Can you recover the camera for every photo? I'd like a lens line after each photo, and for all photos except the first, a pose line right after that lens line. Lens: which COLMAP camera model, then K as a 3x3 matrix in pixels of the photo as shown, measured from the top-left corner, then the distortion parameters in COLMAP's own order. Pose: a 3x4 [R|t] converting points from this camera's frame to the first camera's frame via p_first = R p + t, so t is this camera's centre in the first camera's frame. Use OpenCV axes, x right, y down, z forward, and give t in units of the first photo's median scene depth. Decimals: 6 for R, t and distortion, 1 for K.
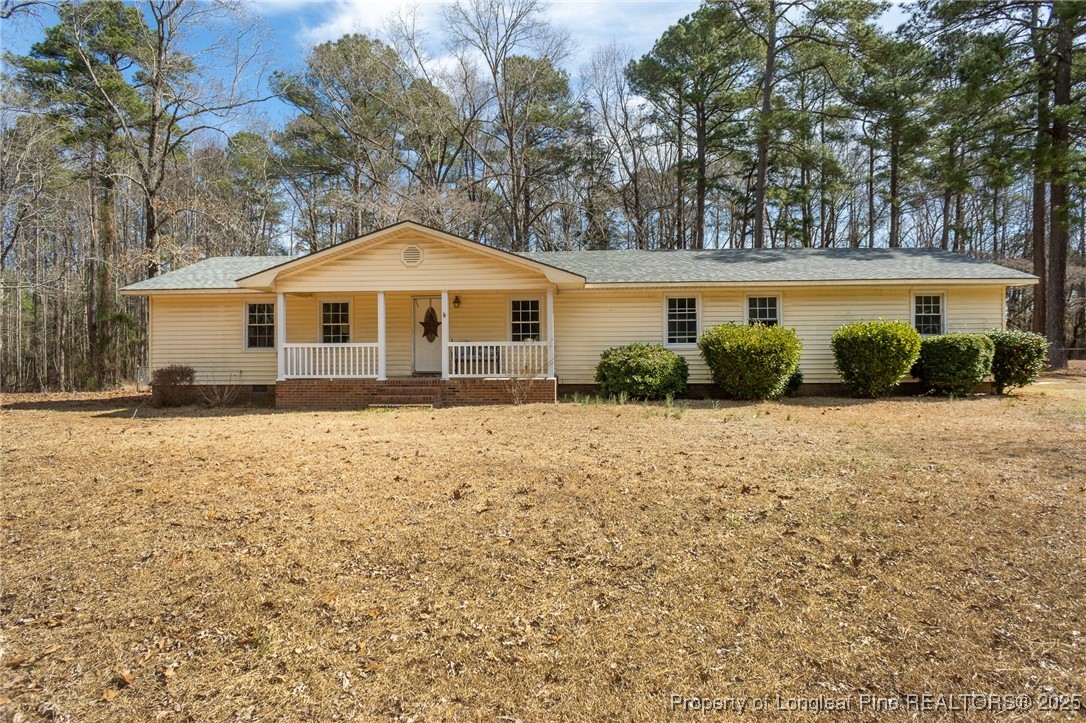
lens RADIAL K [[613.6, 0, 542.4], [0, 613.6, 327.1], [0, 0, 1]] dist [-0.002135, -0.000253]
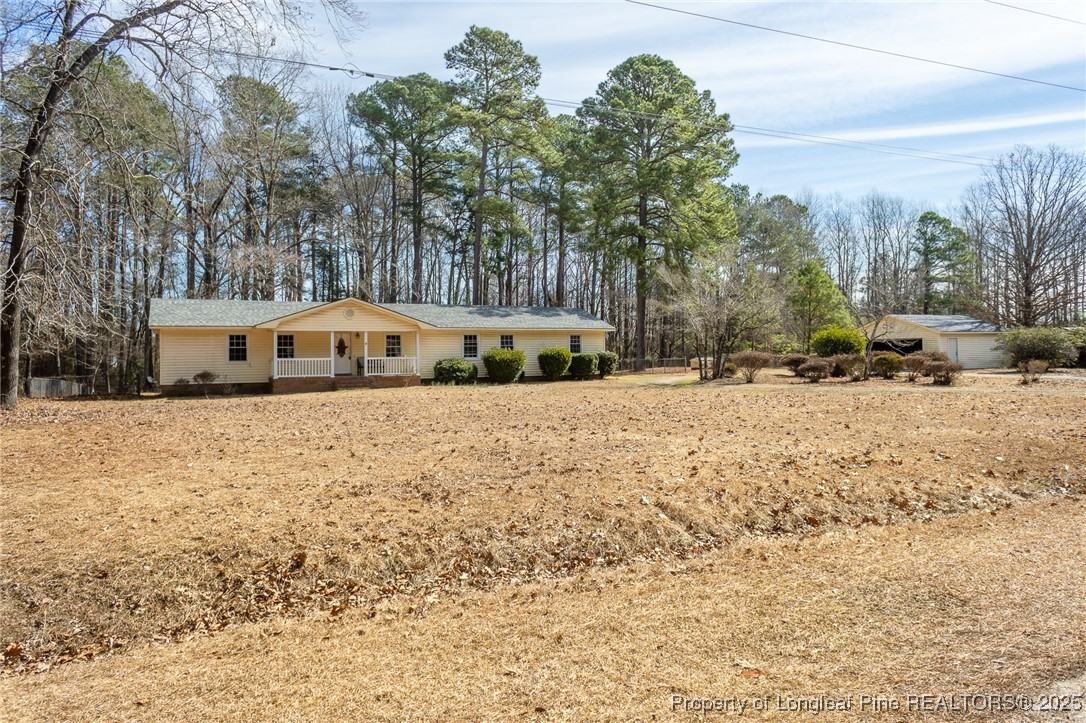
lens RADIAL K [[742.9, 0, 543.0], [0, 742.9, 361.5], [0, 0, 1]] dist [-0.003033, -0.001286]
pose [[0.878320, -0.006550, 0.478028, -0.747177], [-0.008851, 0.999512, 0.029958, -0.036264], [-0.477991, -0.030544, 0.877833, -1.285715]]
